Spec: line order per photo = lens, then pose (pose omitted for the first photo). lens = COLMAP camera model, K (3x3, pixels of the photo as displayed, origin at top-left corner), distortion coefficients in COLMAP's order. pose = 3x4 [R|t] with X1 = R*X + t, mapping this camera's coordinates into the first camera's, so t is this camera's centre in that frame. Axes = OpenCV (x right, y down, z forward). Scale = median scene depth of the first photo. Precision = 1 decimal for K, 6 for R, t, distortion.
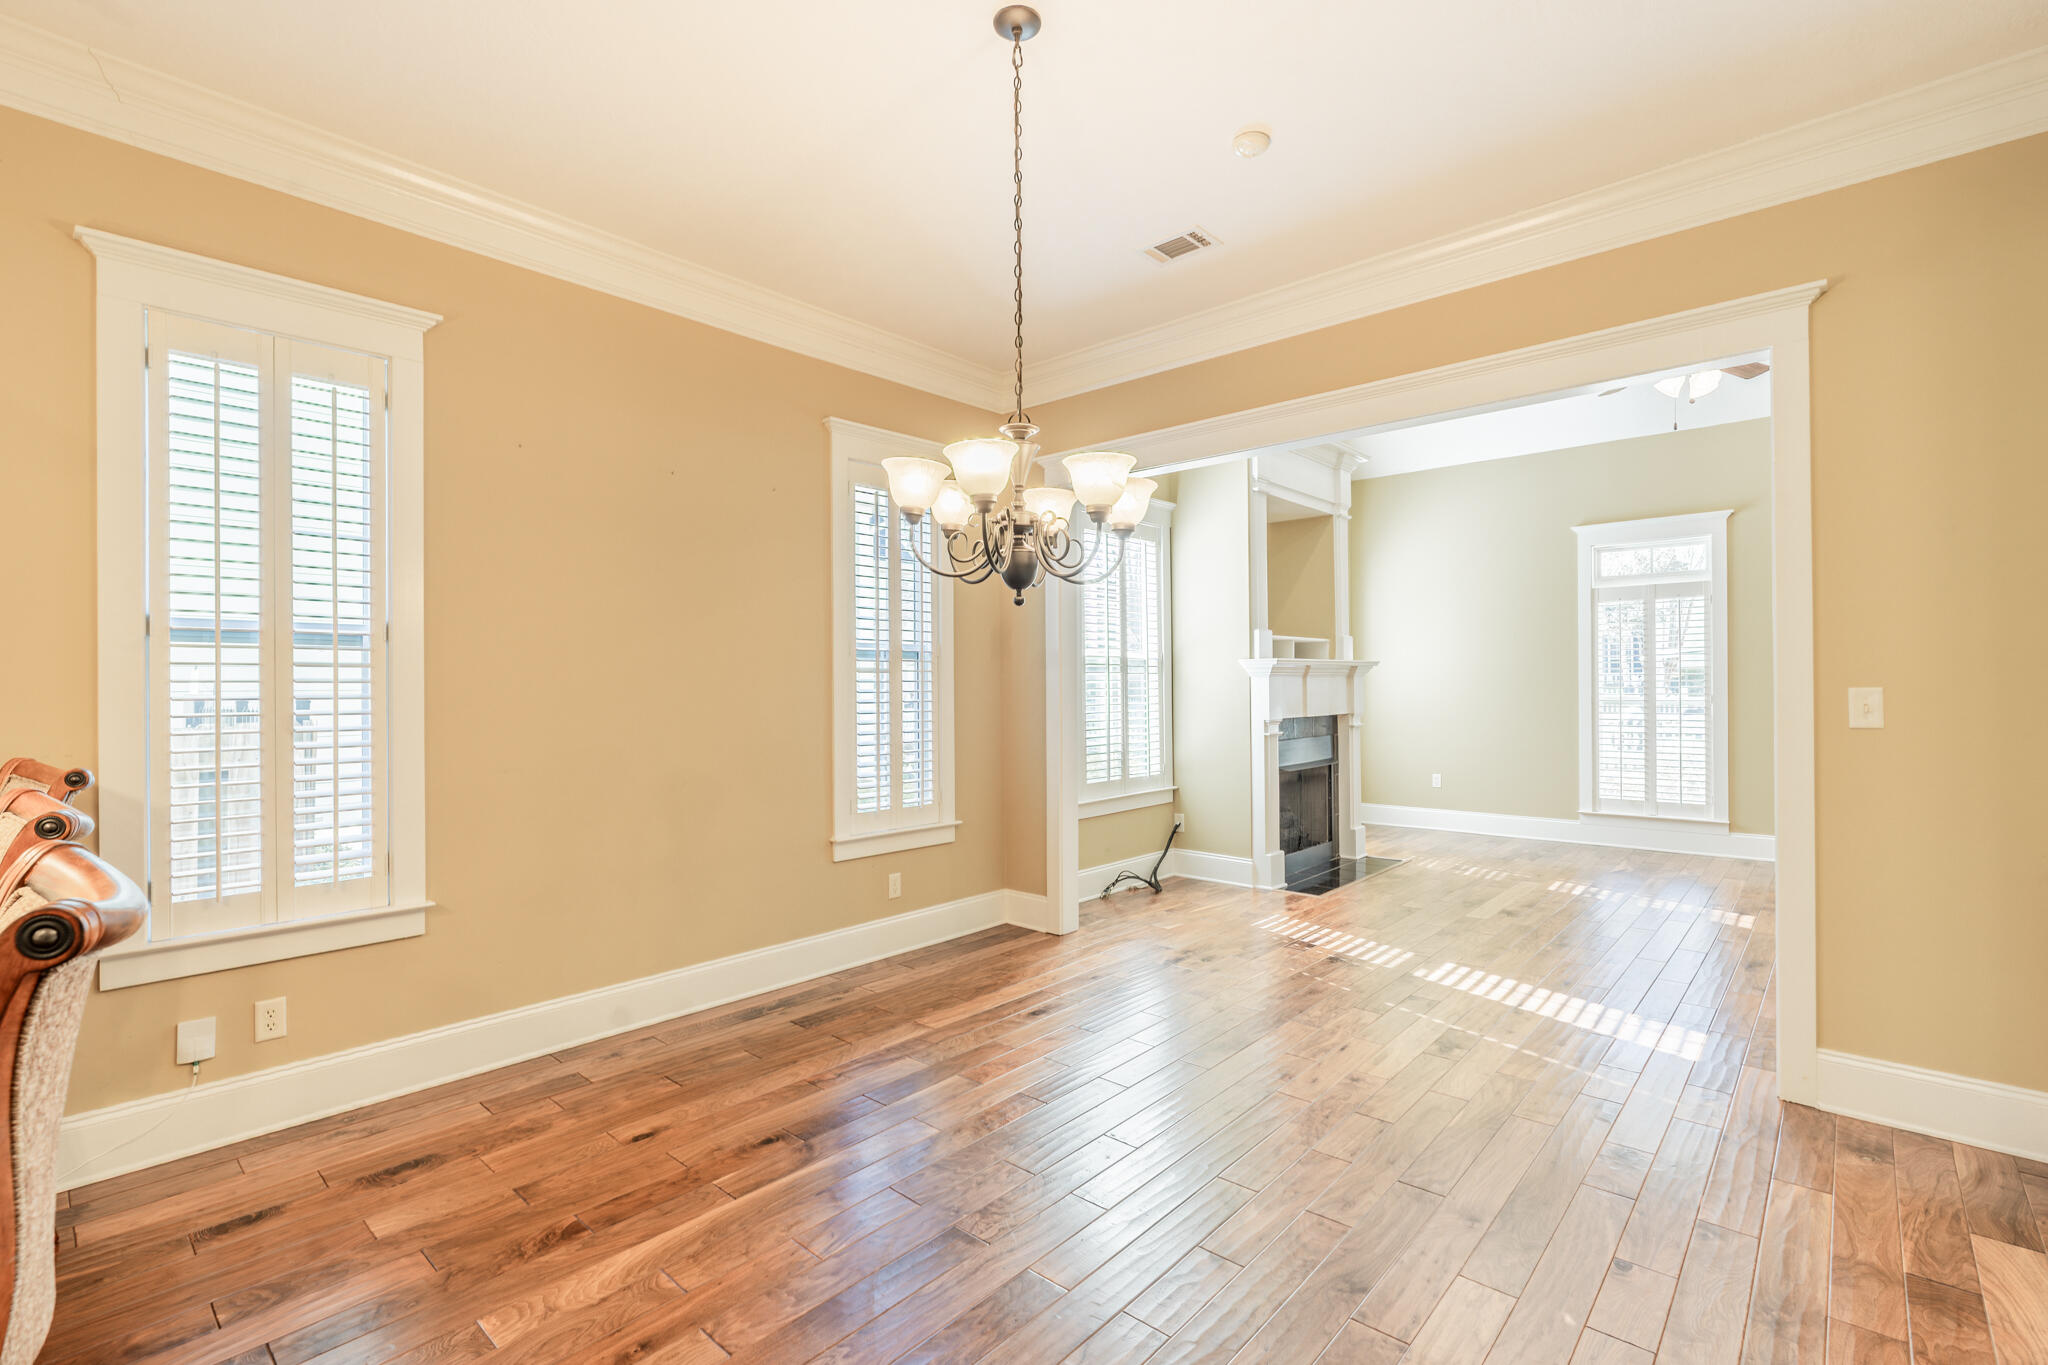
lens RADIAL K [[926.6, 0, 1026.0], [0, 926.6, 682.6], [0, 0, 1]] dist [-0.007358, 0.001040]
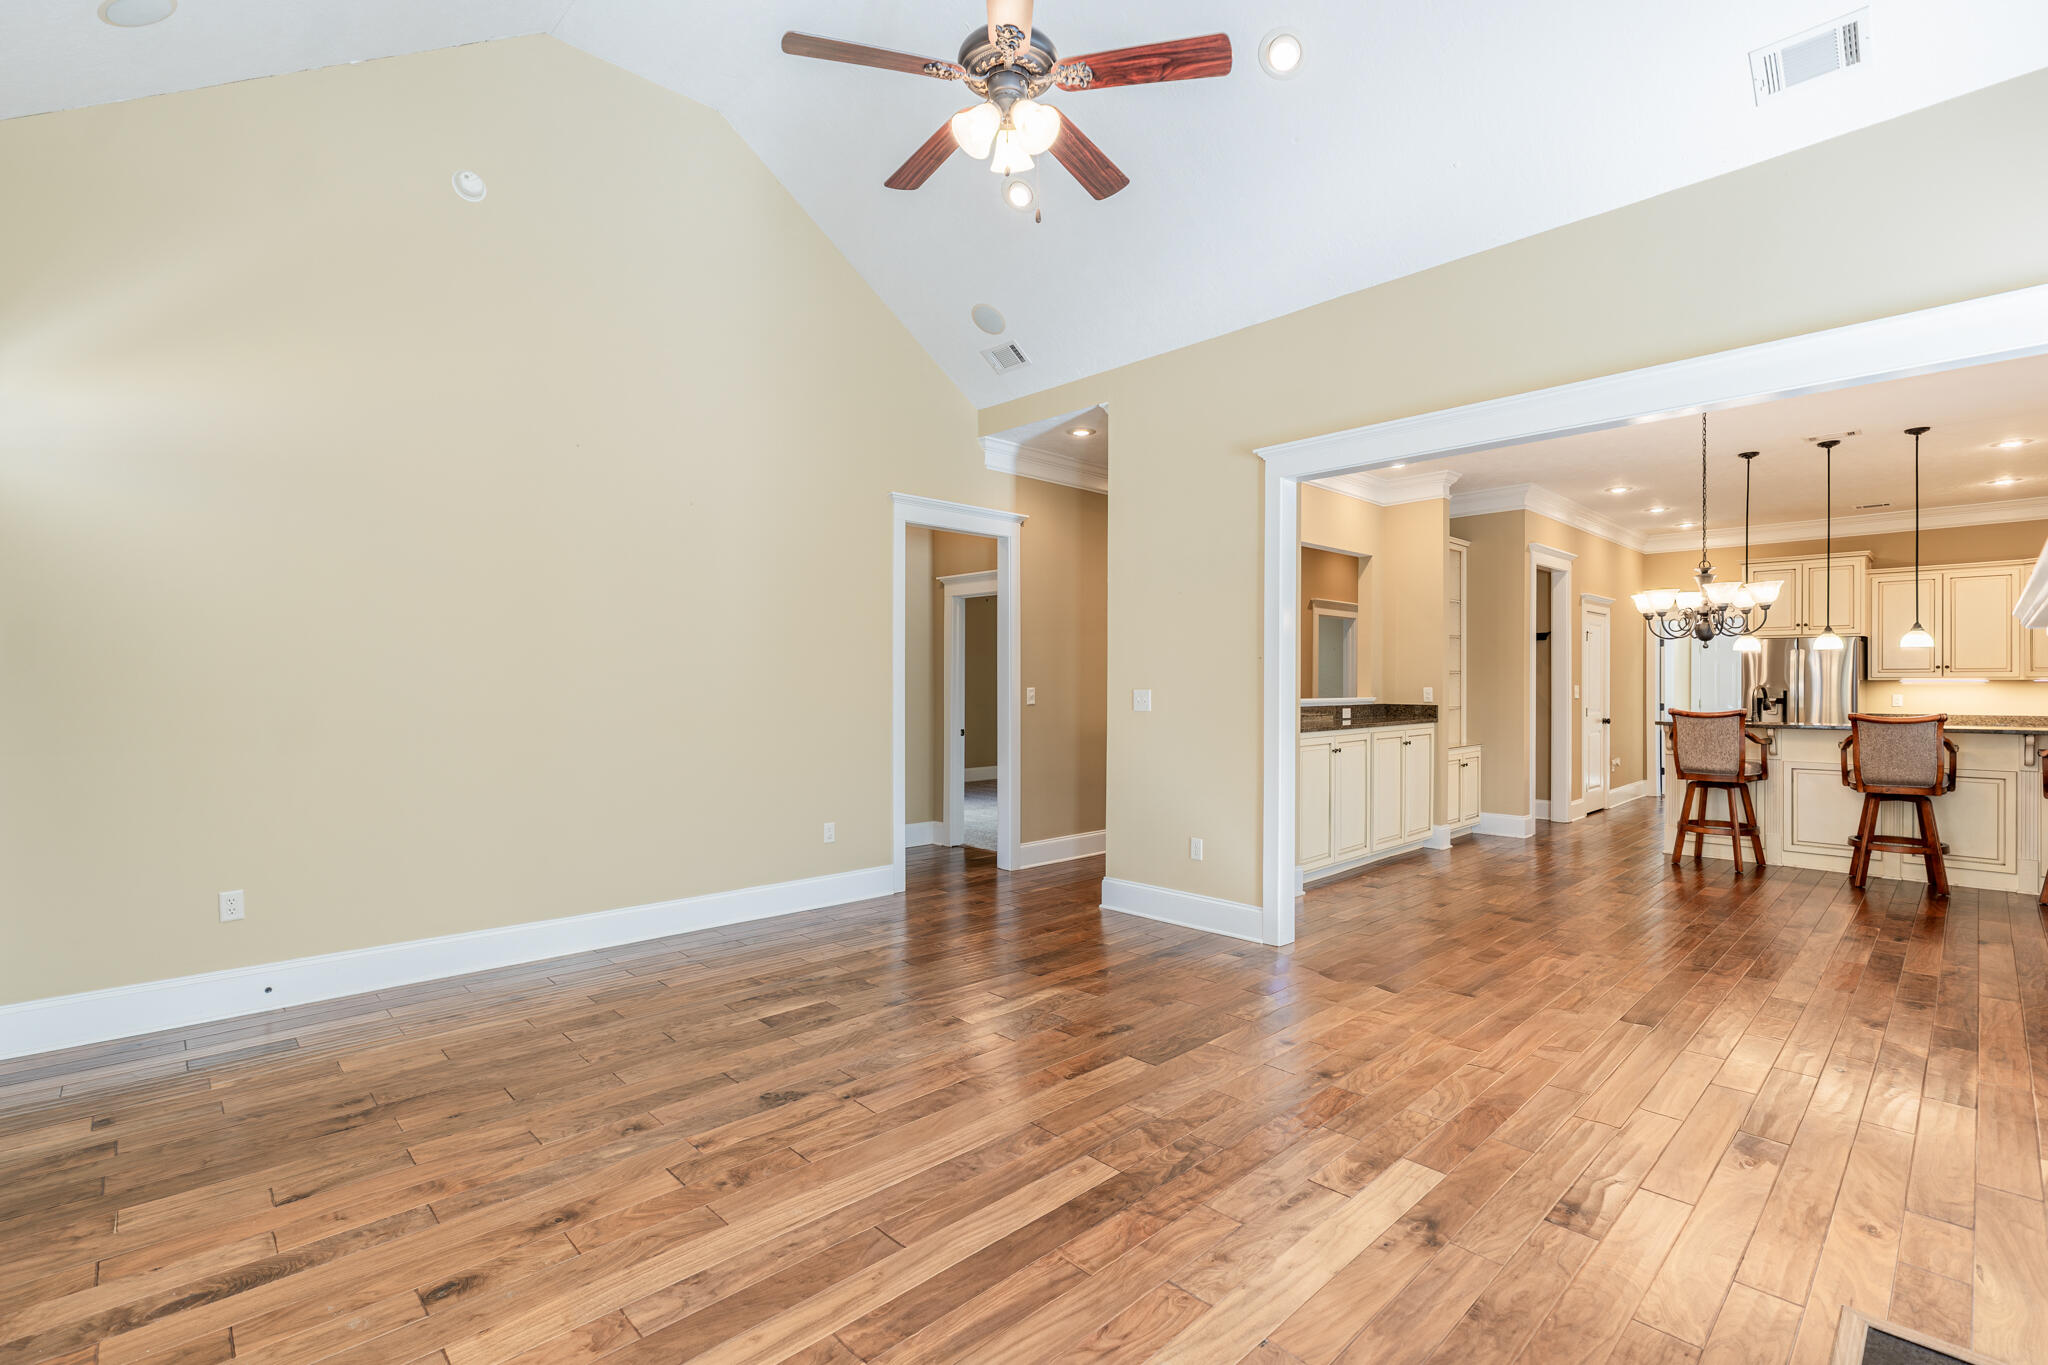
lens RADIAL K [[926.6, 0, 1026.0], [0, 926.6, 682.6], [0, 0, 1]] dist [-0.007358, 0.001040]
pose [[-0.997473, 0.007823, 0.070613, 0.939039], [0.007511, 0.999961, -0.004680, -0.002344], [-0.070647, -0.004138, -0.997493, 2.141393]]
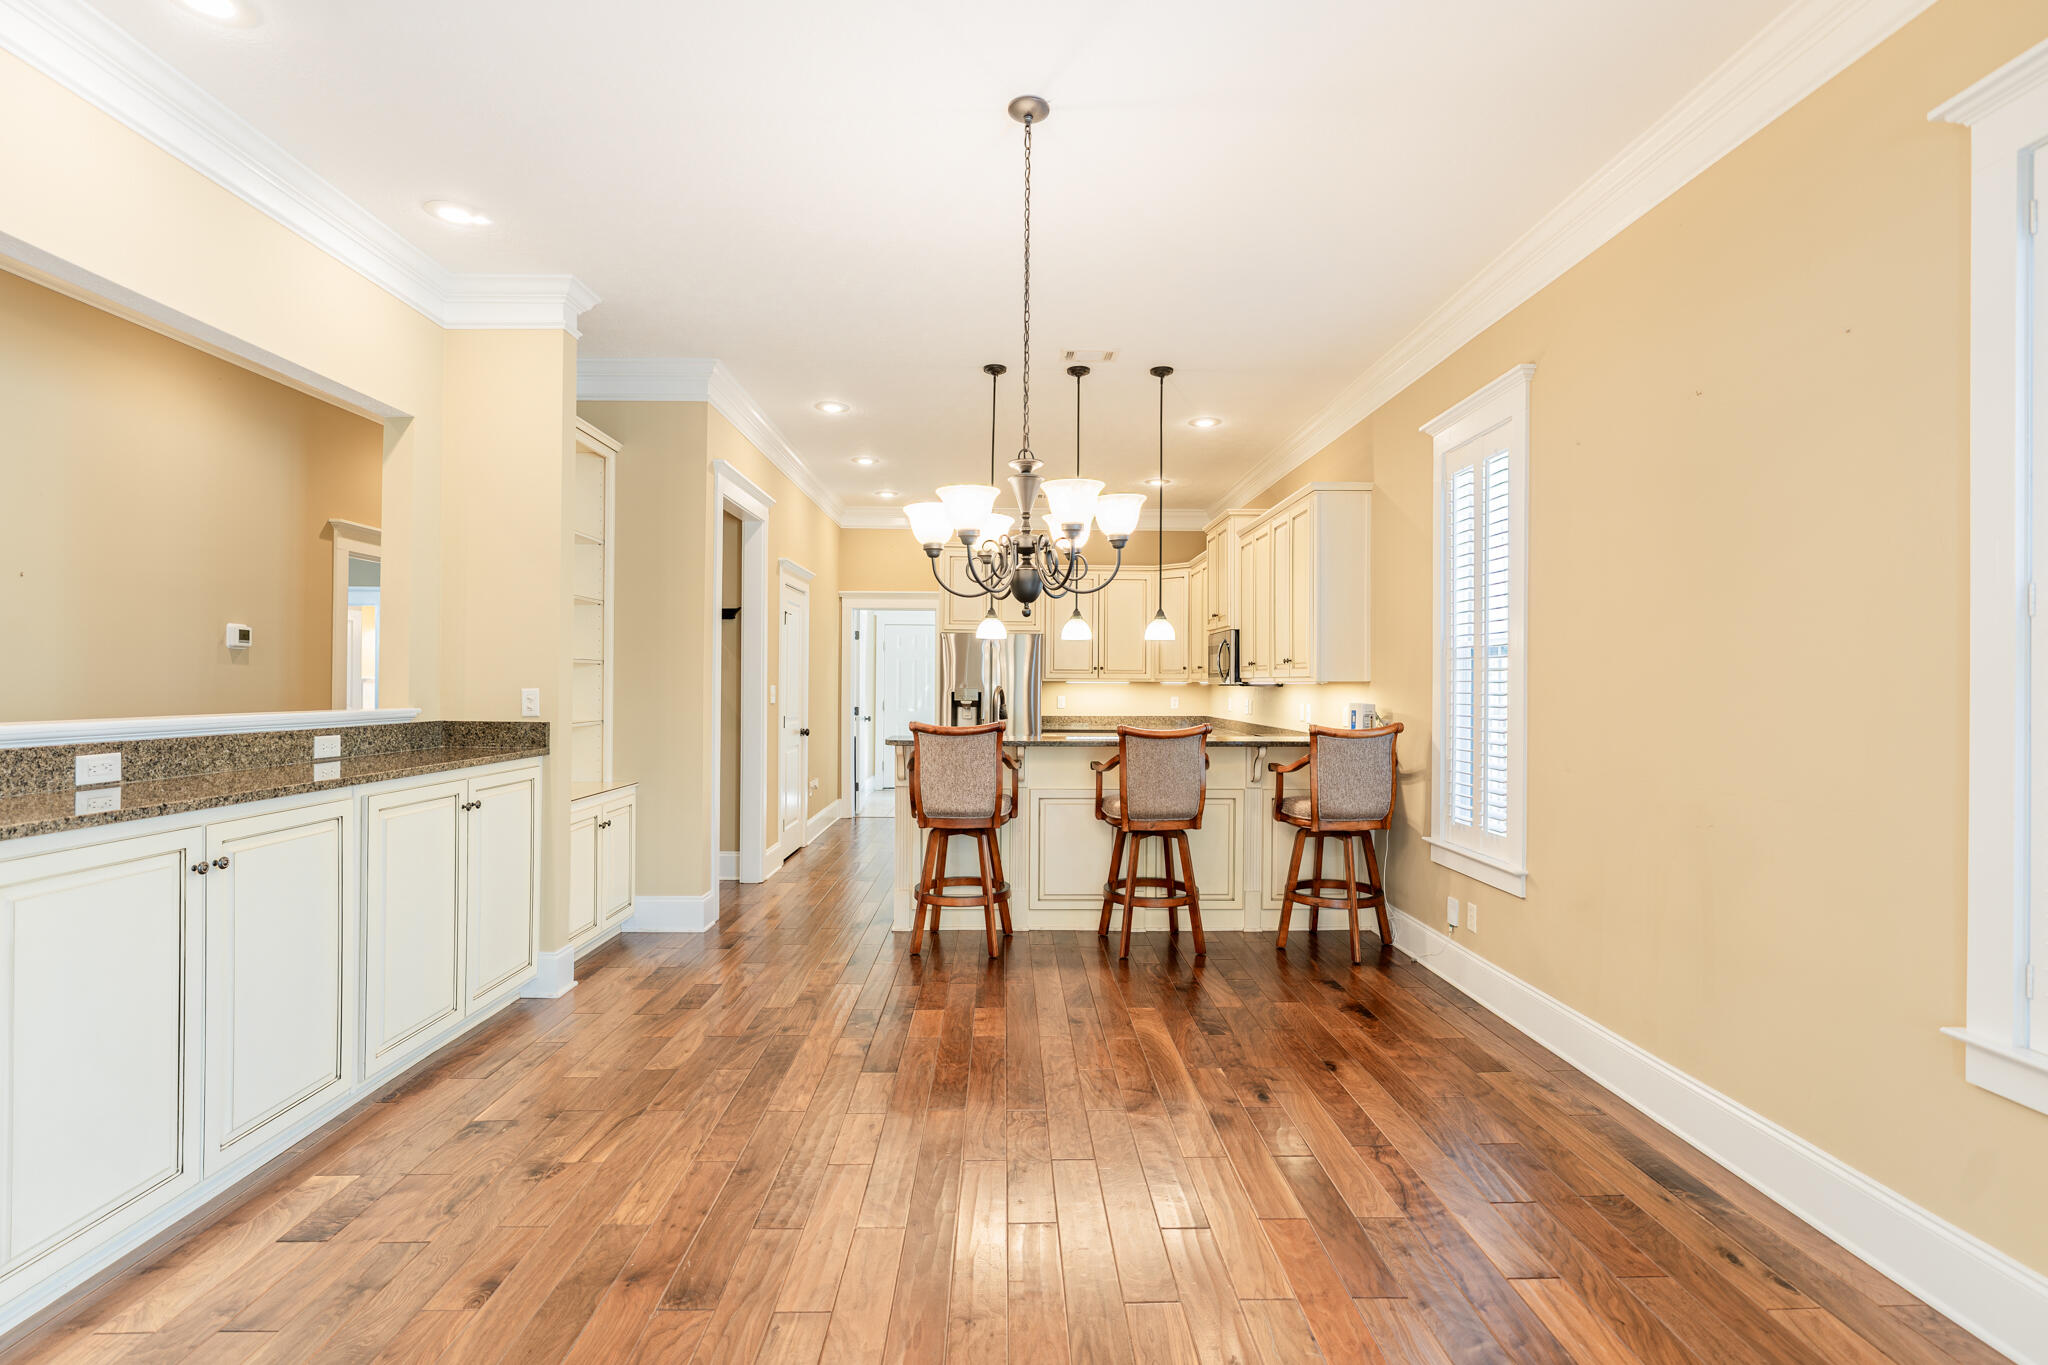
lens RADIAL K [[926.6, 0, 1026.0], [0, 926.6, 682.6], [0, 0, 1]] dist [-0.007358, 0.001040]
pose [[-0.726998, 0.002070, -0.686636, 0.508760], [0.001881, 0.999998, 0.001022, -0.001436], [0.686637, -0.000549, -0.727000, 1.192401]]
